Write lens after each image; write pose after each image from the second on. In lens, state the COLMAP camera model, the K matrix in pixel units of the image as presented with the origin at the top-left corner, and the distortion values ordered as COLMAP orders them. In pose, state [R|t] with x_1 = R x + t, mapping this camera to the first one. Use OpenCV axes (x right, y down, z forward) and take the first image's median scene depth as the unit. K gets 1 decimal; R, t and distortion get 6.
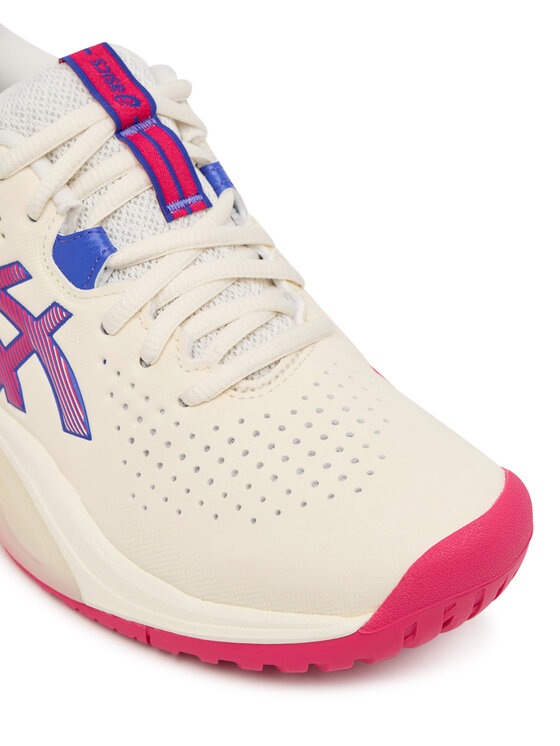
lens RADIAL K [[1549.0, 0, 278.4], [0, 1549.0, 372.7], [0, 0, 1]] dist [-0.074151, 0.000000]
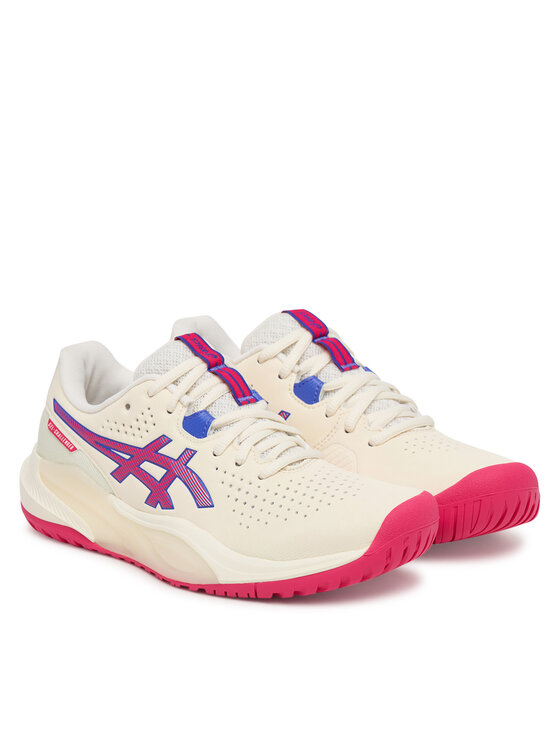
lens RADIAL K [[2178.6, 0, 280.3], [0, 2178.6, 372.6], [0, 0, 1]] dist [0.595423, 0.000000]
pose [[0.985918, -0.055258, 0.157837, -0.467008], [0.116583, 0.903777, -0.411820, 1.047927], [-0.119893, 0.424422, 0.897492, -1.594399]]
